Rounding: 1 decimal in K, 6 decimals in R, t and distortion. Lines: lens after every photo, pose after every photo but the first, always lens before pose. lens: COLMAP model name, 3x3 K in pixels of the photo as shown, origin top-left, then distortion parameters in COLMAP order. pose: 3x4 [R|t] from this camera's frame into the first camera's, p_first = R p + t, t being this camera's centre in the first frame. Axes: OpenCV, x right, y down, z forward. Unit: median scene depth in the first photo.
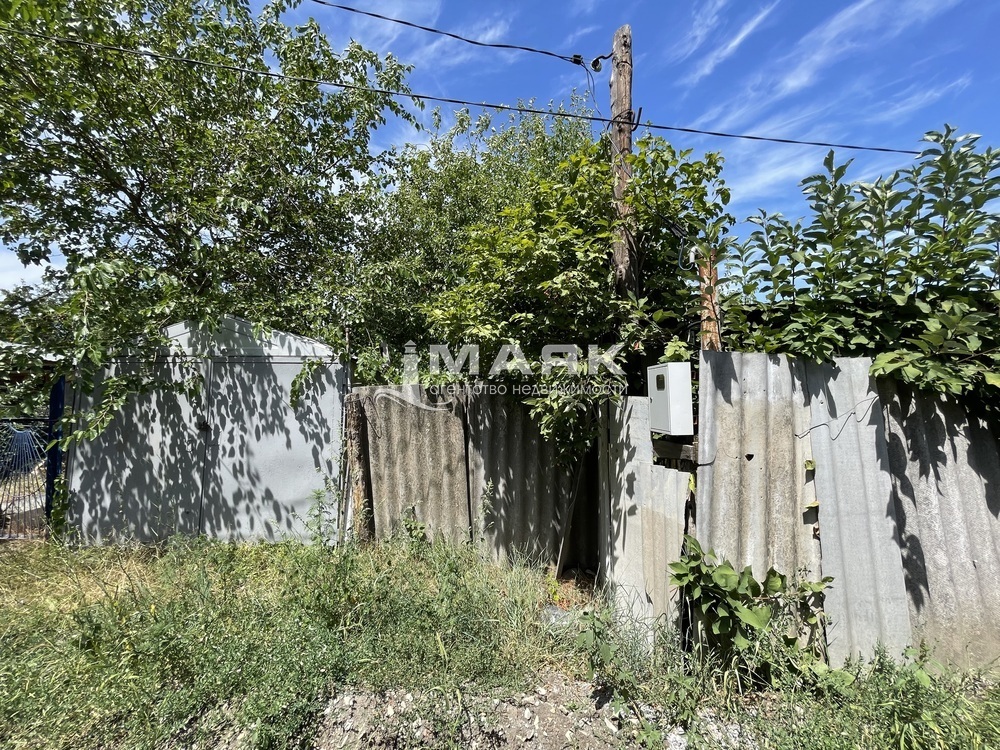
lens RADIAL K [[404.3, 0, 501.6], [0, 404.3, 381.1], [0, 0, 1]] dist [-0.000208, 0.000059]
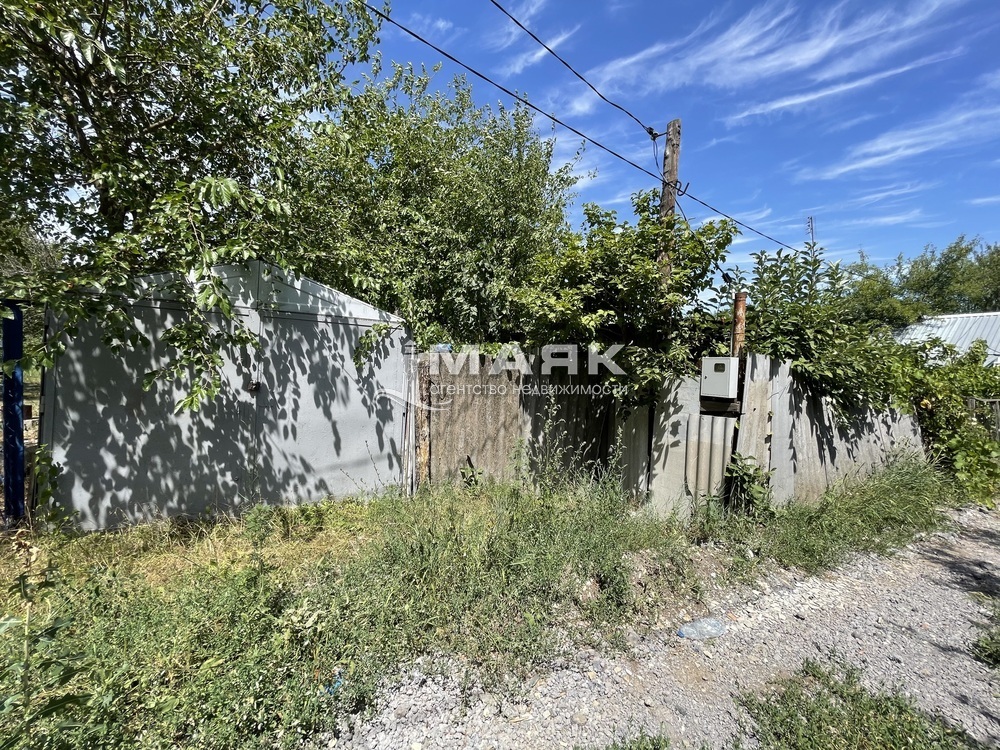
lens RADIAL K [[404.3, 0, 492.3], [0, 404.3, 372.5], [0, 0, 1]] dist [-0.000208, 0.000059]
pose [[0.890239, 0.034844, 0.454159, -0.720845], [-0.064120, 0.996728, 0.049218, 0.000851], [-0.450958, -0.072936, 0.889560, -0.061001]]
